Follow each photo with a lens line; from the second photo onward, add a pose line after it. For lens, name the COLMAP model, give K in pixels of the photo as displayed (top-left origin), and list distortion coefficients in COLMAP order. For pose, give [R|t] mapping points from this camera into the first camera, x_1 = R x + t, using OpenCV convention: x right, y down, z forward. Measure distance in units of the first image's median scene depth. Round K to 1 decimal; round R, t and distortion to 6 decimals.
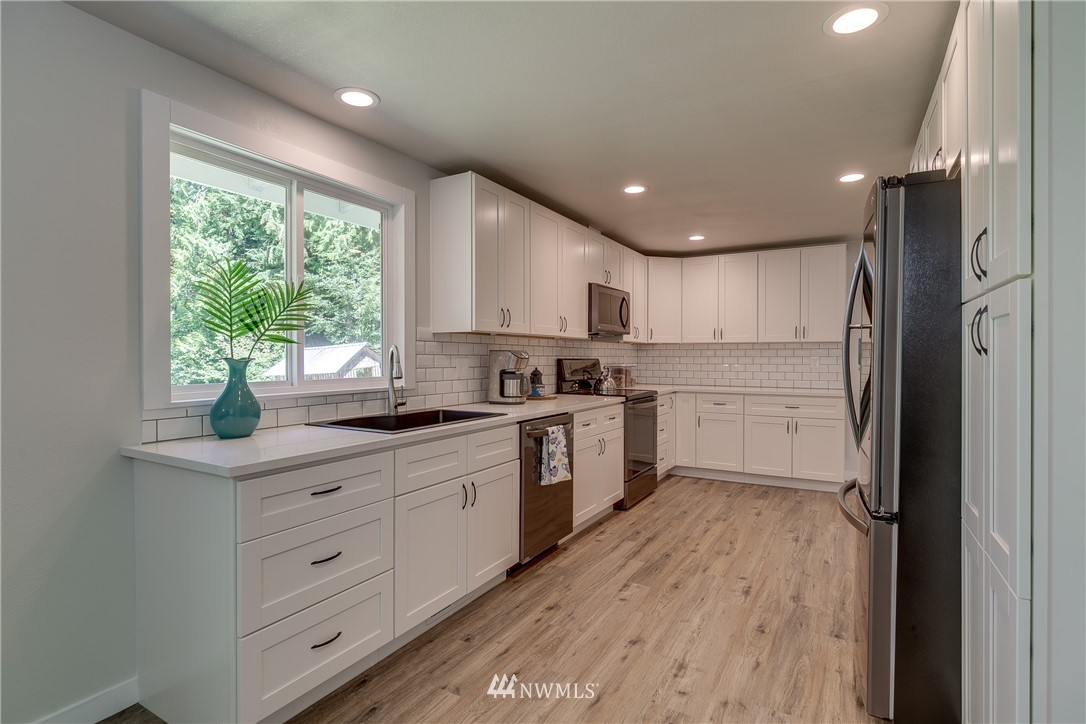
lens RADIAL K [[532.0, 0, 542.4], [0, 532.0, 362.2], [0, 0, 1]] dist [-0.000828, -0.000259]
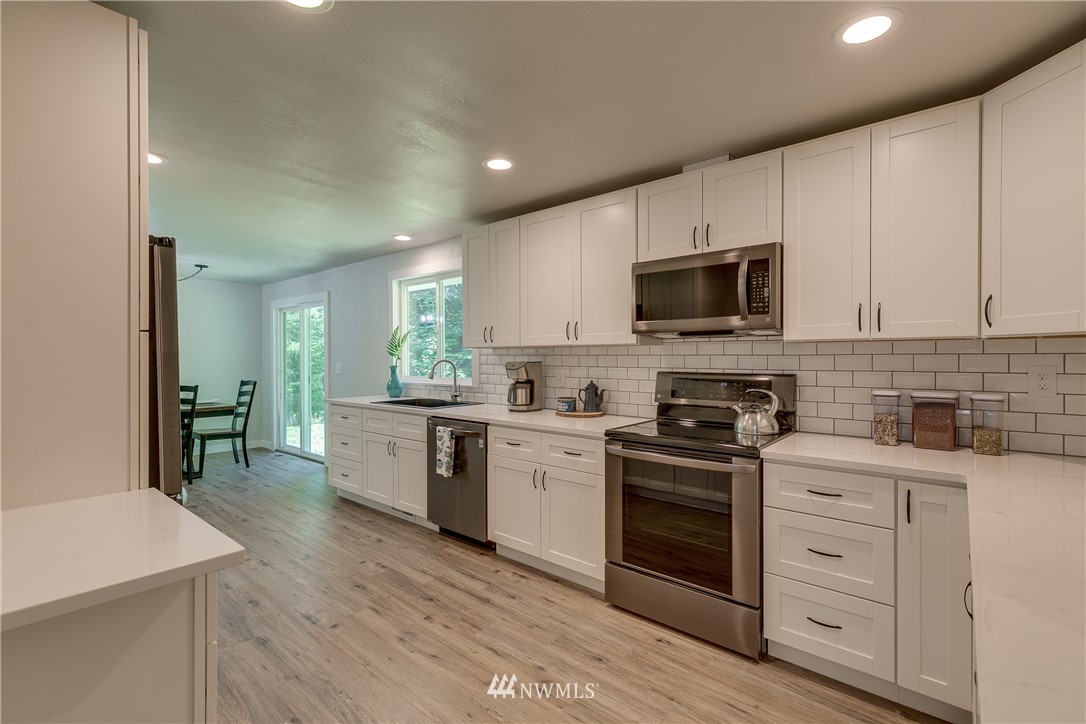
lens RADIAL K [[492.5, 0, 537.9], [0, 492.5, 362.2], [0, 0, 1]] dist [0.011863, -0.003560]
pose [[-0.189136, 0.008629, -0.981913, 1.018160], [-0.007702, 0.999918, 0.010271, -0.034896], [0.981921, 0.009505, -0.189054, 1.357845]]
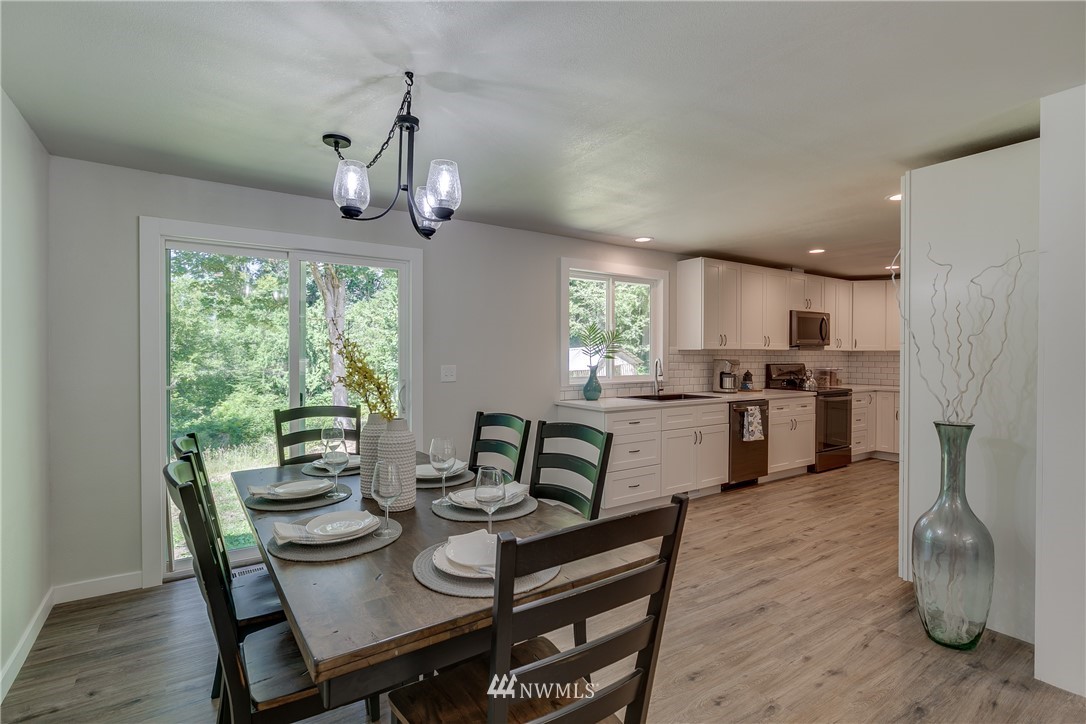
lens RADIAL K [[532.0, 0, 539.5], [0, 532.0, 356.9], [0, 0, 1]] dist [-0.000828, -0.000259]
pose [[0.901215, 0.002857, -0.433363, 0.136881], [-0.005172, 0.999978, -0.004164, -0.022656], [0.433341, 0.005994, 0.901210, -0.757145]]
